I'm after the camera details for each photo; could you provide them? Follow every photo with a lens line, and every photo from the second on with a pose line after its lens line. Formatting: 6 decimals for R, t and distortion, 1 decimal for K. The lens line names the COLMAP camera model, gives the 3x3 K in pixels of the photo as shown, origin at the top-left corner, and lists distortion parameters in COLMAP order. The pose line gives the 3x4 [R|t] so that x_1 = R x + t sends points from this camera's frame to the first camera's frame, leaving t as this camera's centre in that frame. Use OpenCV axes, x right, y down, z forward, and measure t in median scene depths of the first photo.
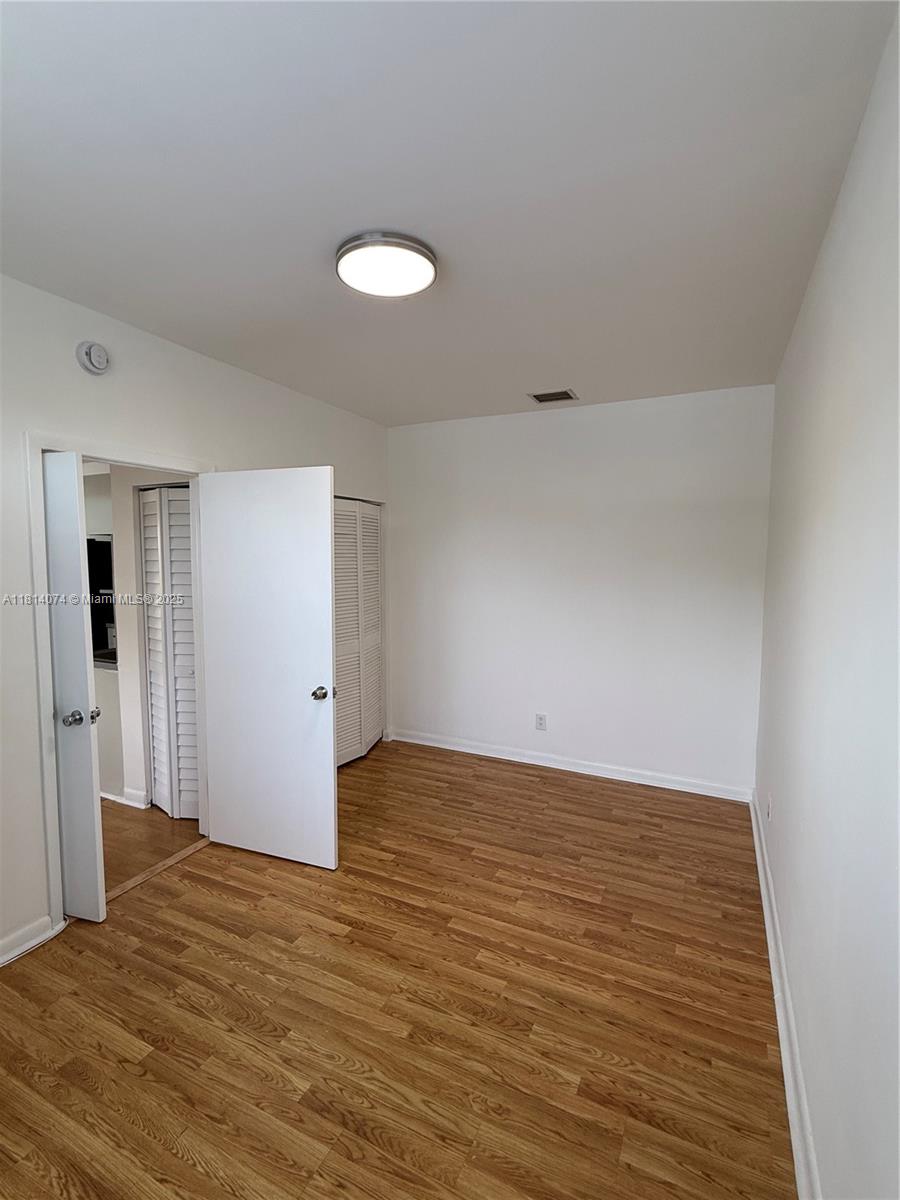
lens RADIAL K [[557.5, 0, 449.7], [0, 557.5, 604.0], [0, 0, 1]] dist [0.004510, 0.000542]
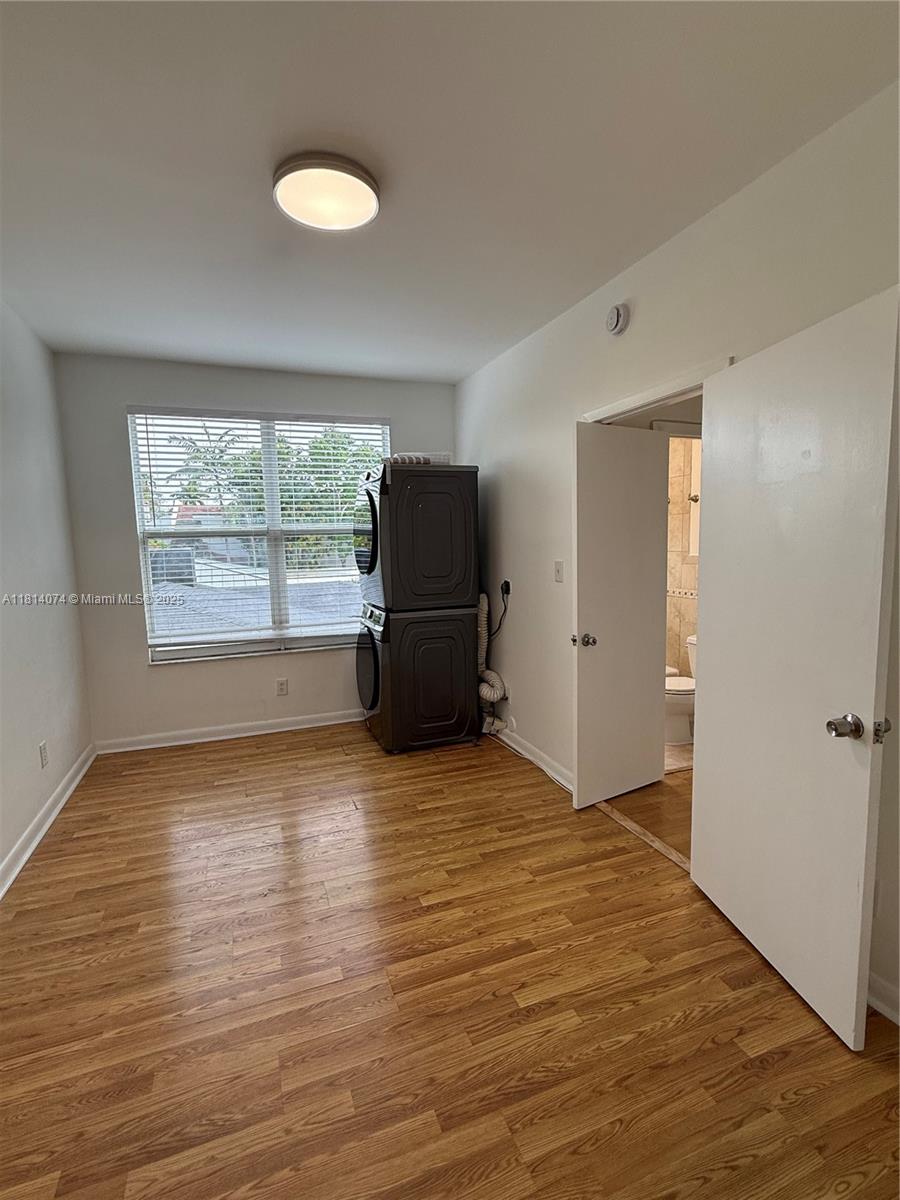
lens RADIAL K [[557.5, 0, 438.5], [0, 557.5, 588.8], [0, 0, 1]] dist [0.004510, 0.000542]
pose [[-0.697448, 0.073391, -0.712867, 0.430125], [-0.041233, 0.988985, 0.142160, -0.068753], [0.715448, 0.128543, -0.686739, 1.607213]]
